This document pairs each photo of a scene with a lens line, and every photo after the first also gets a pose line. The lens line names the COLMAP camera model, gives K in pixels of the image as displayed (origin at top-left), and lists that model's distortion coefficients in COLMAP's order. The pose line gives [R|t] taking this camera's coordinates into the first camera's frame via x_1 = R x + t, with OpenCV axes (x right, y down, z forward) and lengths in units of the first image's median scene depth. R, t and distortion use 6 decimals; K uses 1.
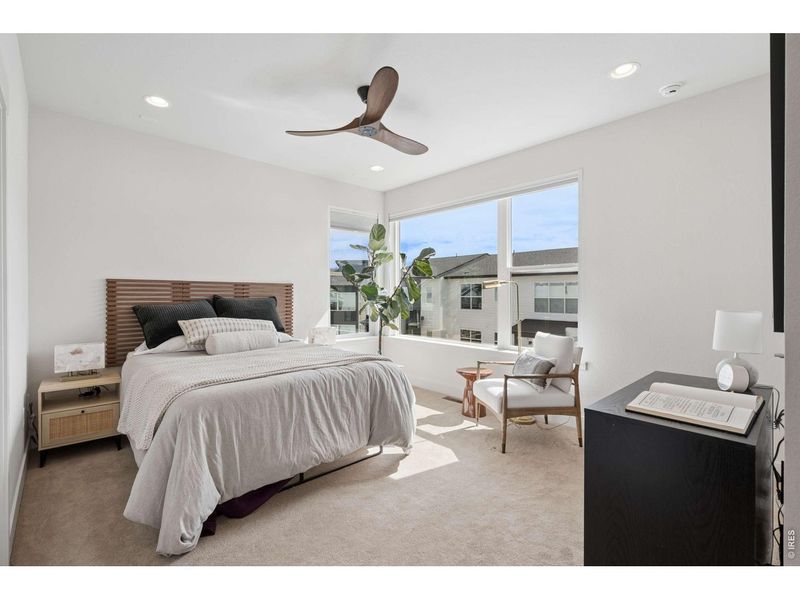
lens RADIAL K [[371.5, 0, 397.7], [0, 371.5, 296.1], [0, 0, 1]] dist [0.000151, 0.000032]
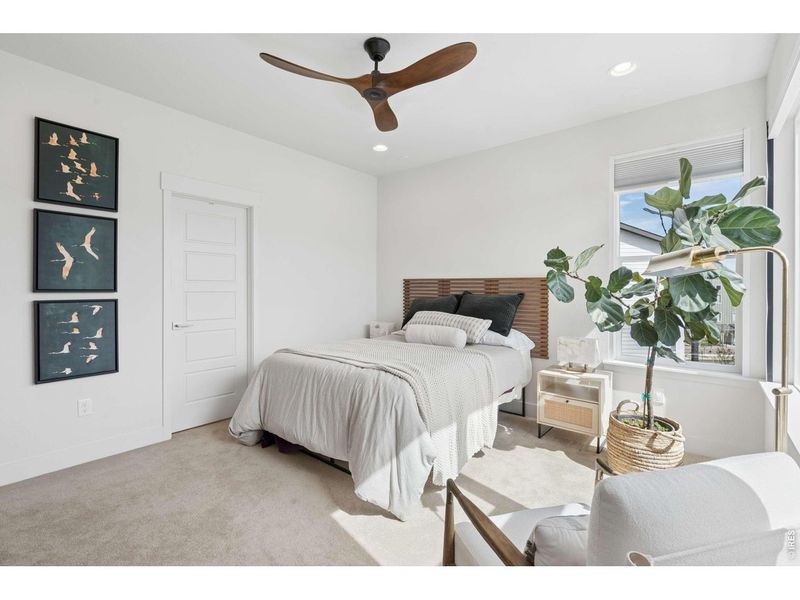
lens RADIAL K [[371.5, 0, 397.7], [0, 371.5, 296.1], [0, 0, 1]] dist [0.000151, 0.000032]
pose [[0.140757, 0.014342, -0.989940, 0.585370], [-0.010651, 0.999859, 0.012971, 0.000380], [0.989987, 0.008718, 0.140890, 0.734947]]
